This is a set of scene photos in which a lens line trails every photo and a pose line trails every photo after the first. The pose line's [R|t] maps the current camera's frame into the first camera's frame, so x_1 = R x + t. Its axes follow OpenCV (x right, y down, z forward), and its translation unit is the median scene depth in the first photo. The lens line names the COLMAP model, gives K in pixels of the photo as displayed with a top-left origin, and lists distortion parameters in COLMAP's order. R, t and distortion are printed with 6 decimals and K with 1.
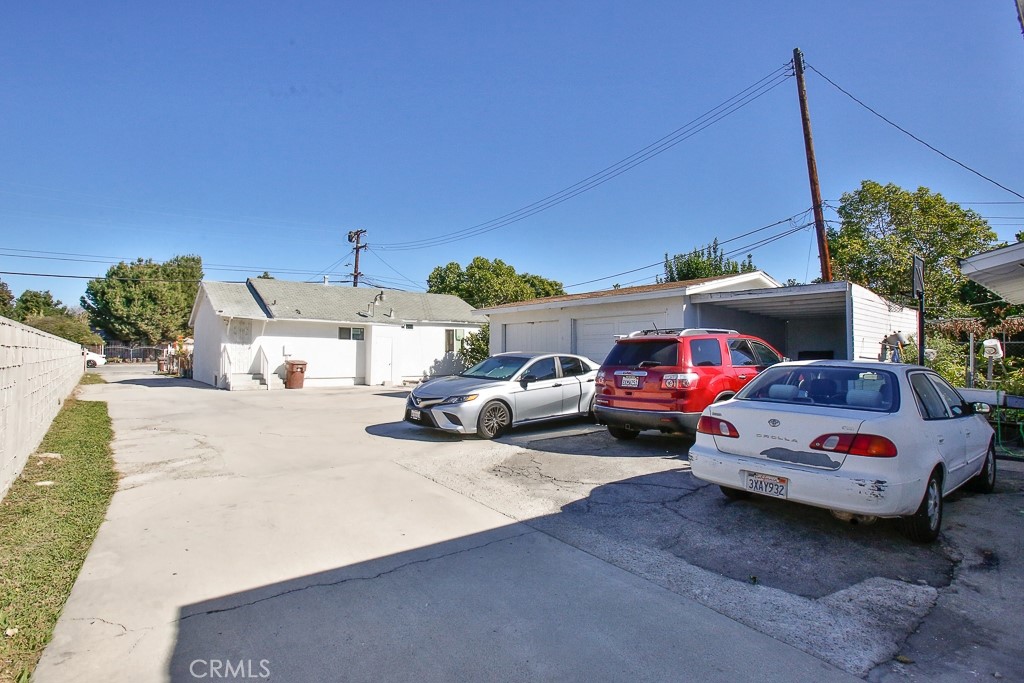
lens RADIAL K [[505.0, 0, 511.1], [0, 505.0, 335.8], [0, 0, 1]] dist [-0.046928, 0.016925]
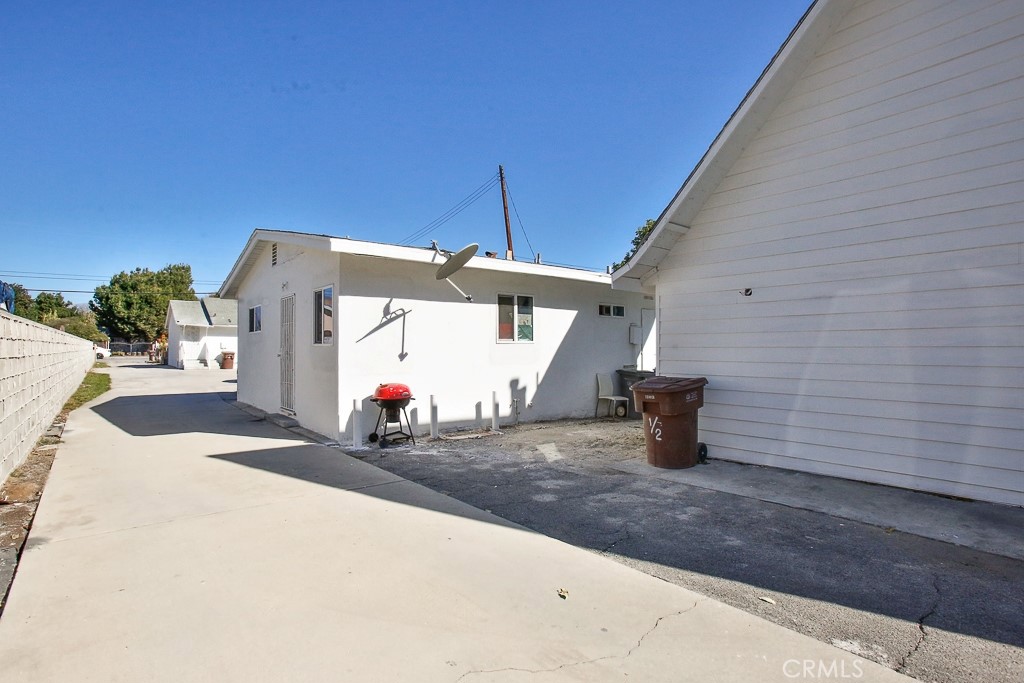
lens RADIAL K [[505.0, 0, 509.4], [0, 505.0, 344.0], [0, 0, 1]] dist [-0.046928, 0.016925]
pose [[0.999944, -0.002523, -0.010315, 0.166662], [0.002816, 0.999591, 0.028472, -0.006112], [0.010239, -0.028500, 0.999541, -0.197952]]
